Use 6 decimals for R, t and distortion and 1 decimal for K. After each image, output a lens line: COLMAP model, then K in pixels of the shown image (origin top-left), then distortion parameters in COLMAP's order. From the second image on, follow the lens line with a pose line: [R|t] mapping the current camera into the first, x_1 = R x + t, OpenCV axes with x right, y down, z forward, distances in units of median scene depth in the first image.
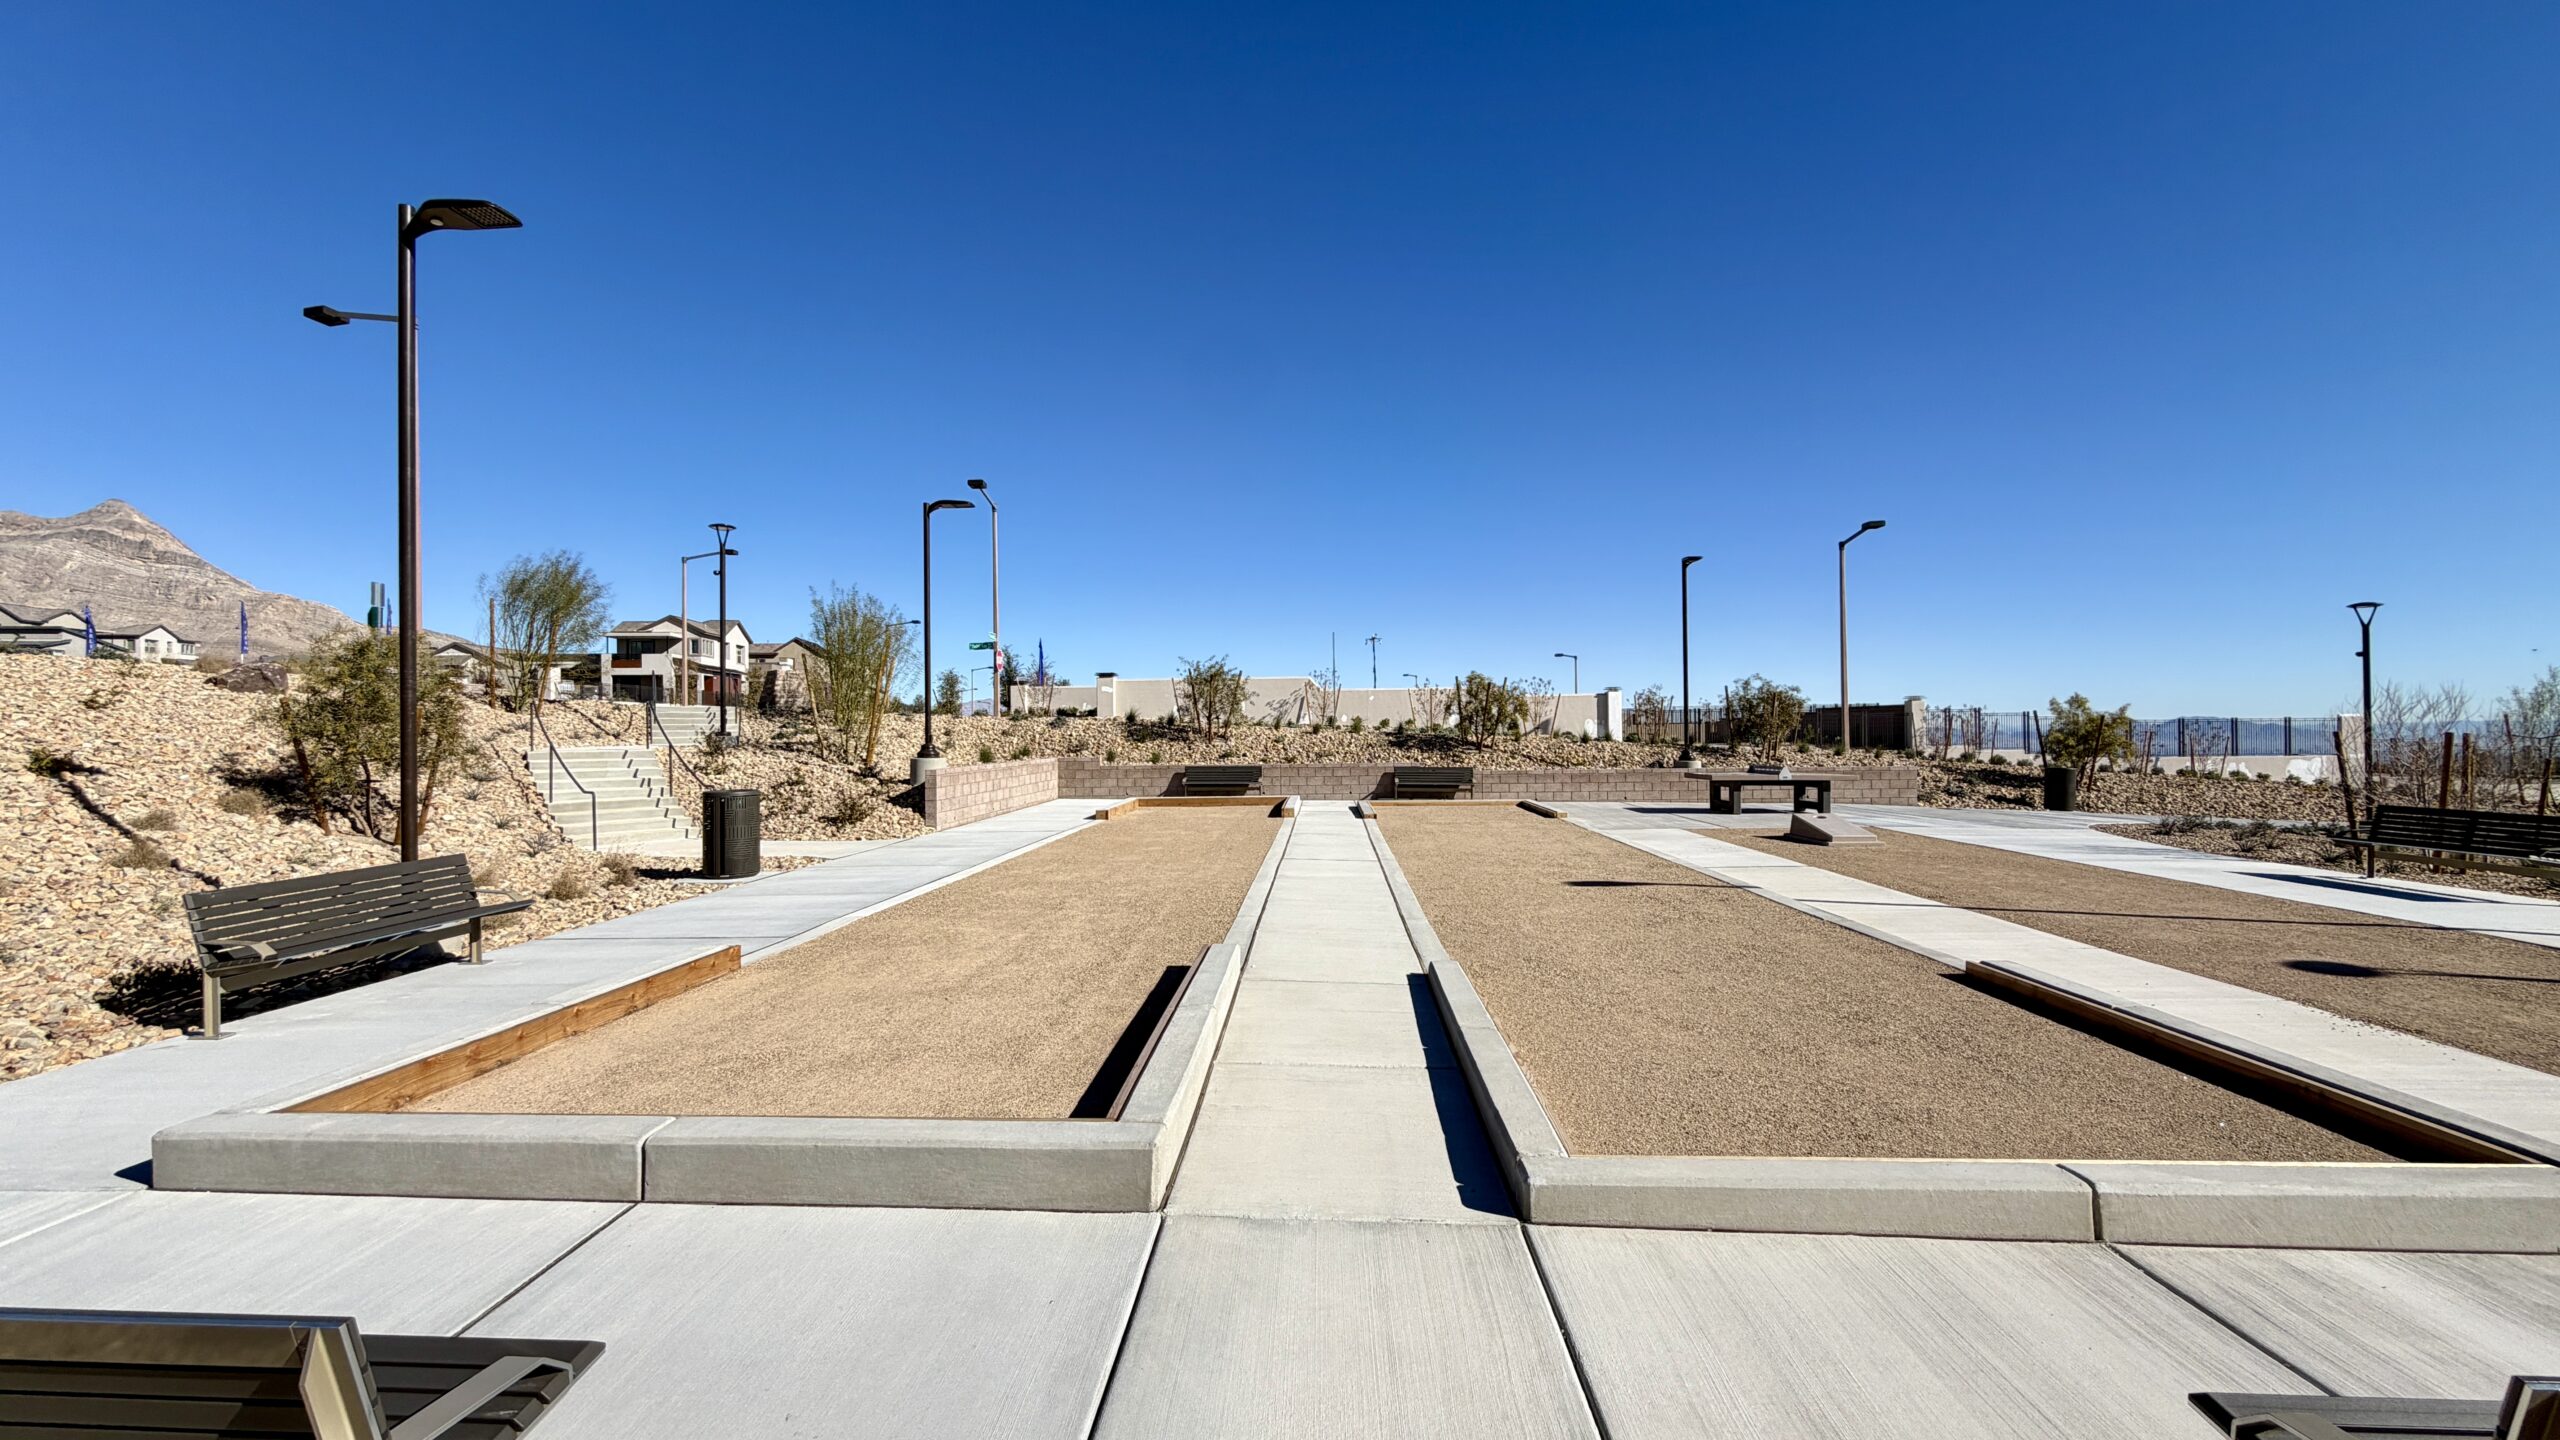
lens RADIAL K [[1020.0, 0, 1280.0], [0, 1020.0, 720.0], [0, 0, 1]] dist [-0.001099, 0.000434]
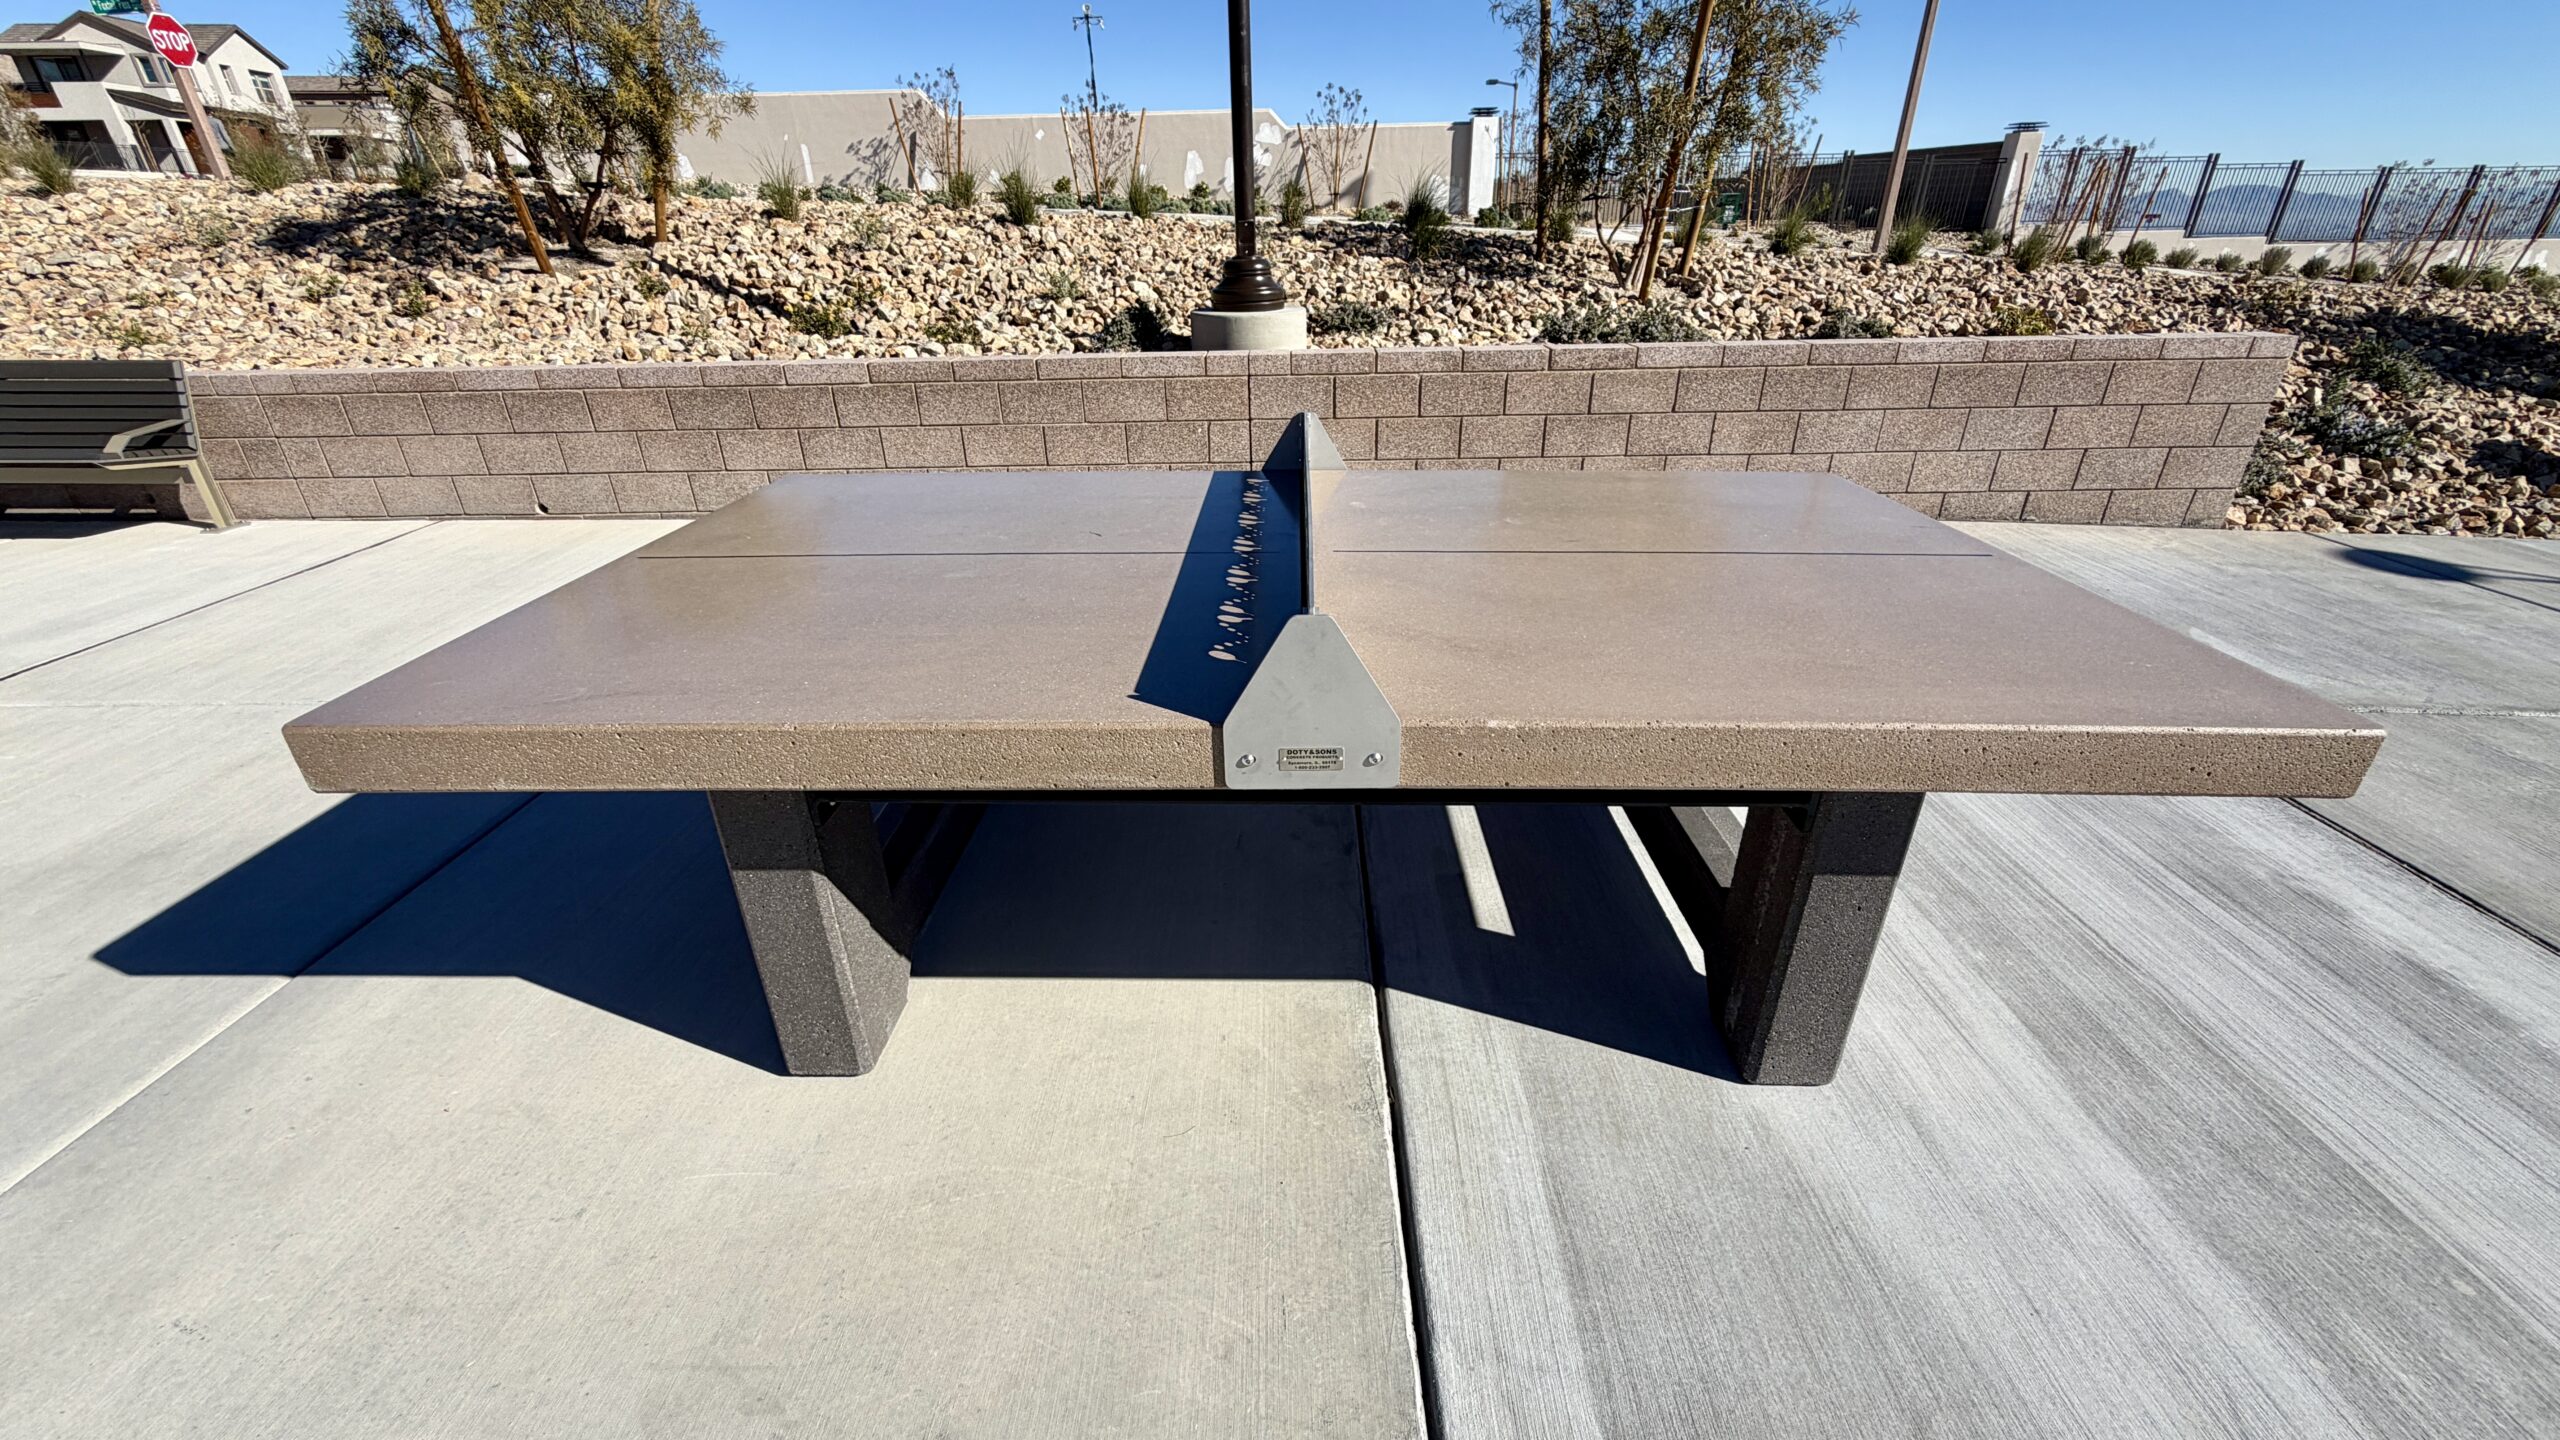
lens RADIAL K [[1018.6, 0, 1280.0], [0, 1018.6, 720.0], [0, 0, 1]] dist [-0.000332, 0.000267]
pose [[0.999364, -0.022455, 0.027708, 0.228476], [0.007357, 0.889985, 0.455930, 0.010768], [-0.034898, -0.455436, 0.889584, 0.437393]]
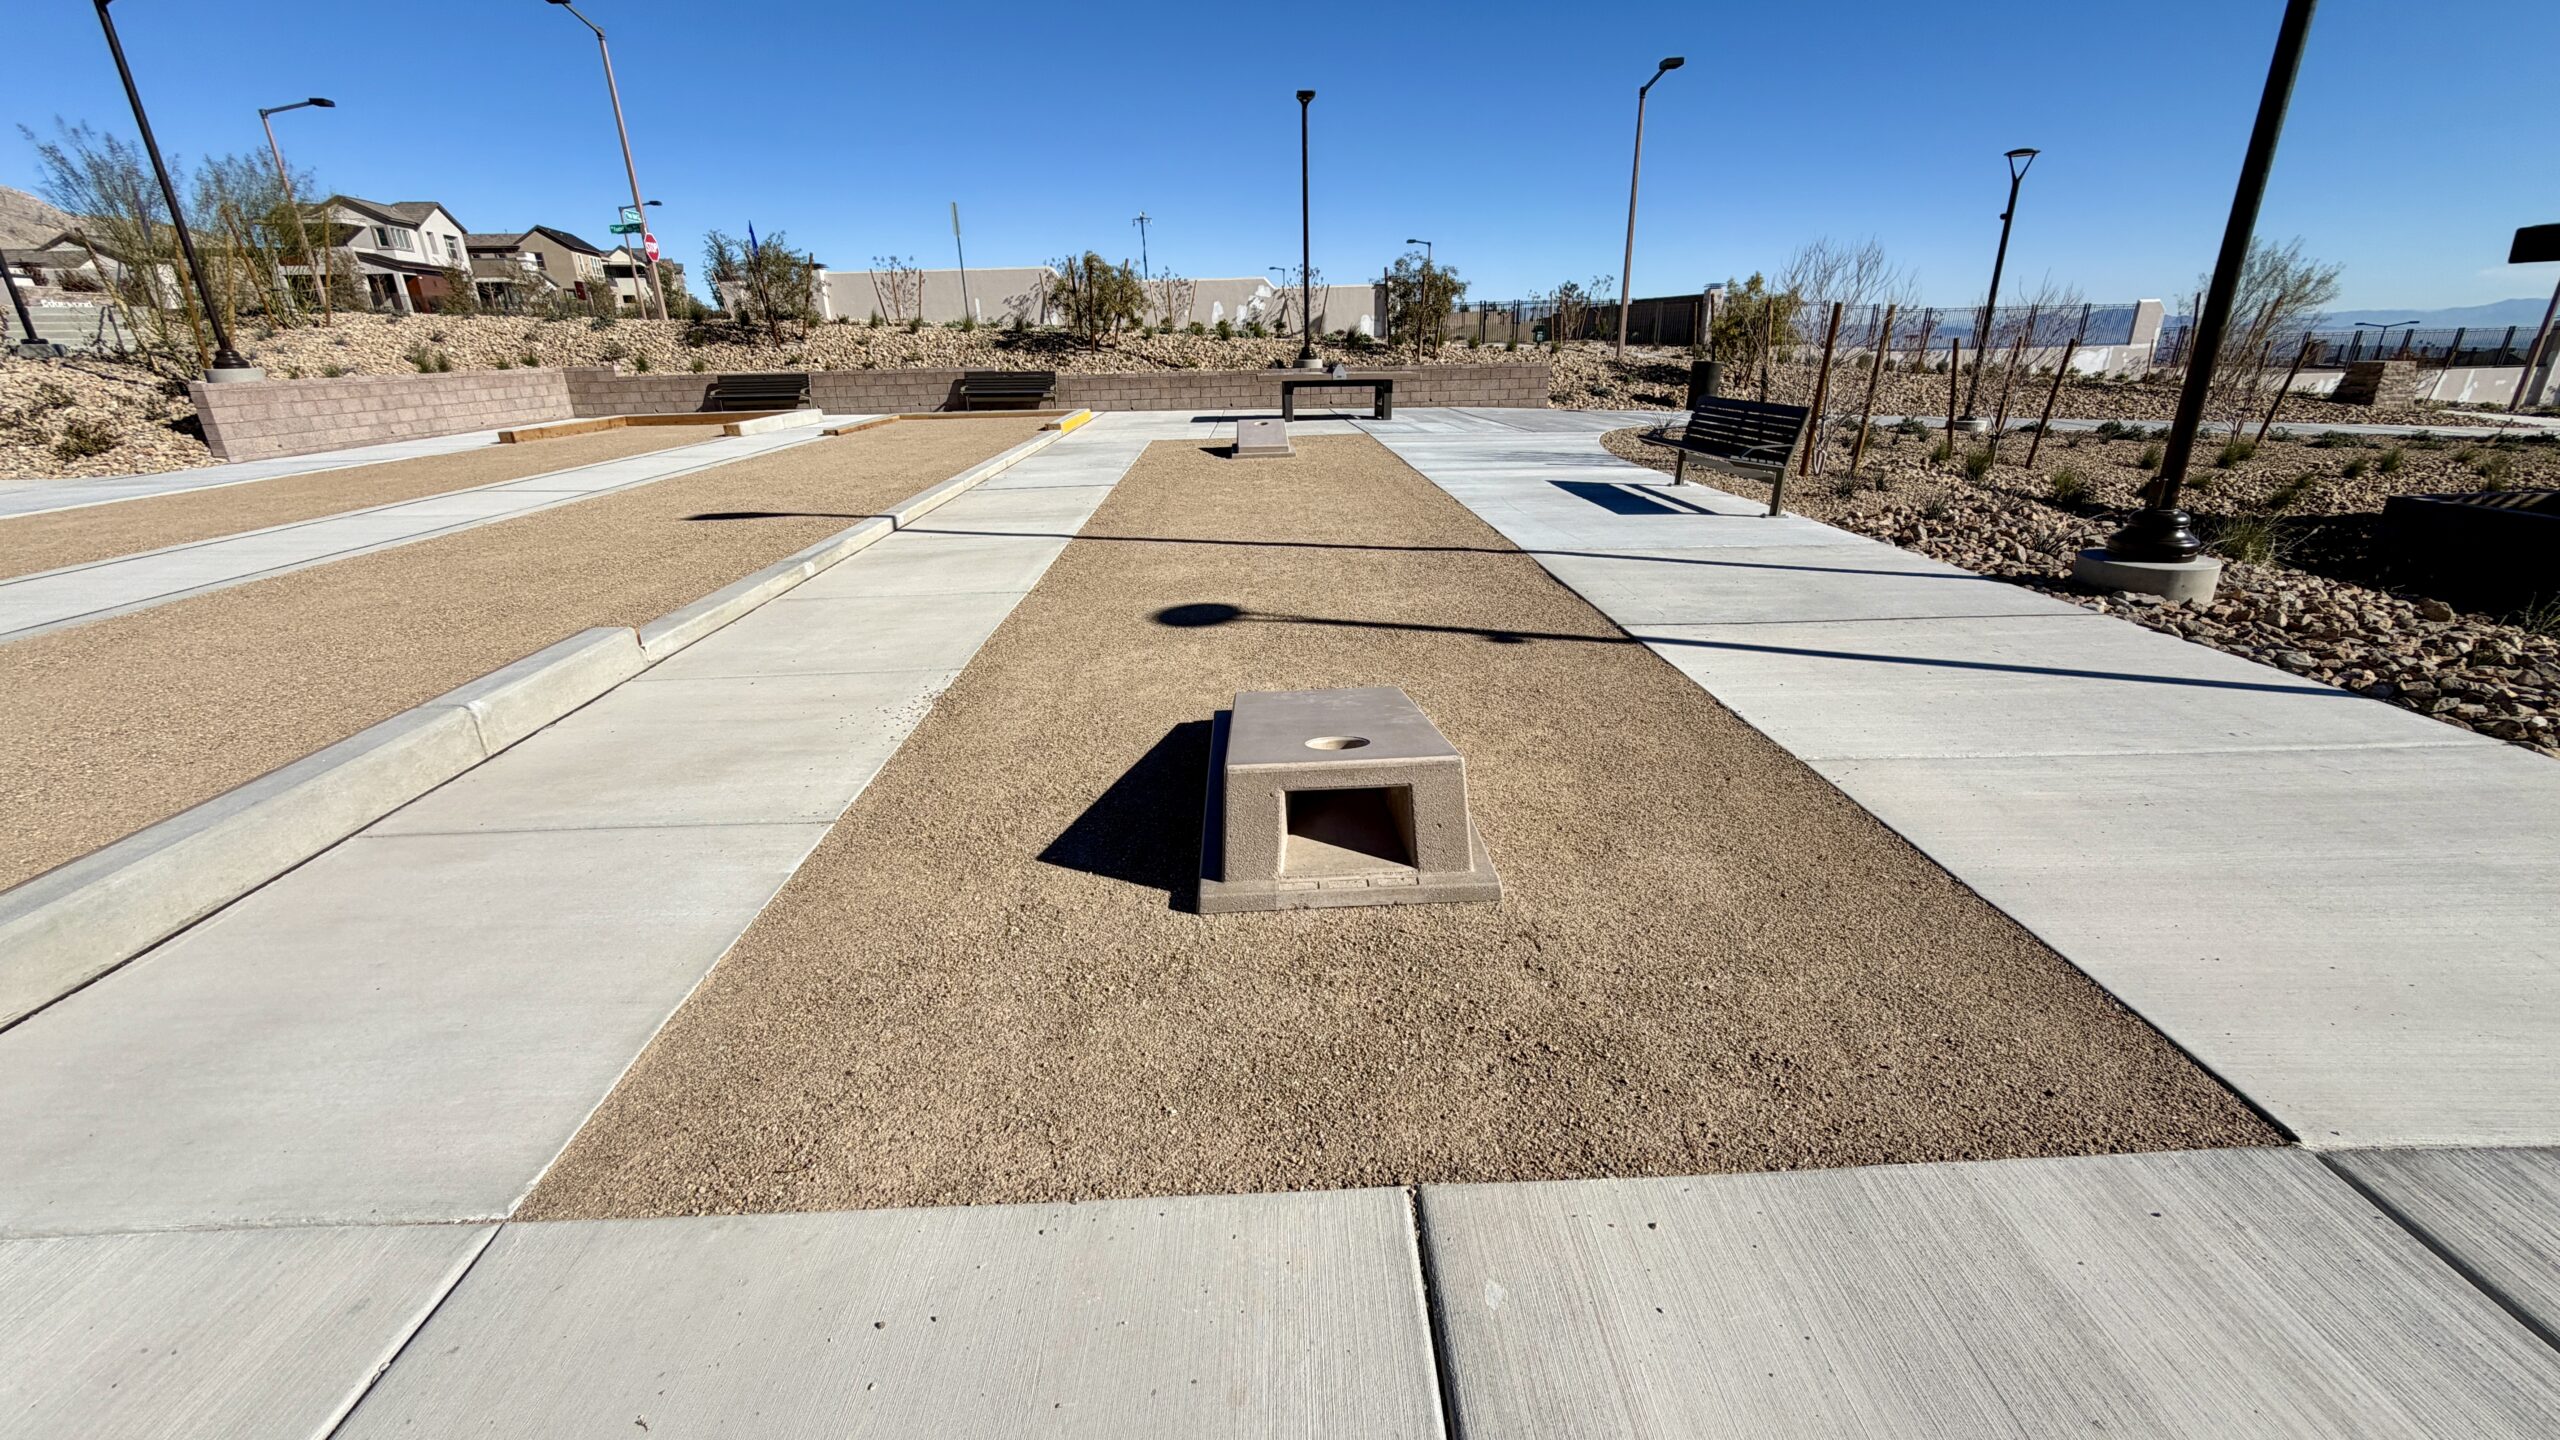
lens RADIAL K [[1020.0, 0, 1280.0], [0, 1020.0, 720.0], [0, 0, 1]] dist [-0.001099, 0.000434]
pose [[0.996688, -0.040395, 0.070581, 0.172882], [0.012096, 0.931892, 0.362535, 0.006101], [-0.080419, -0.360480, 0.929294, 0.040761]]
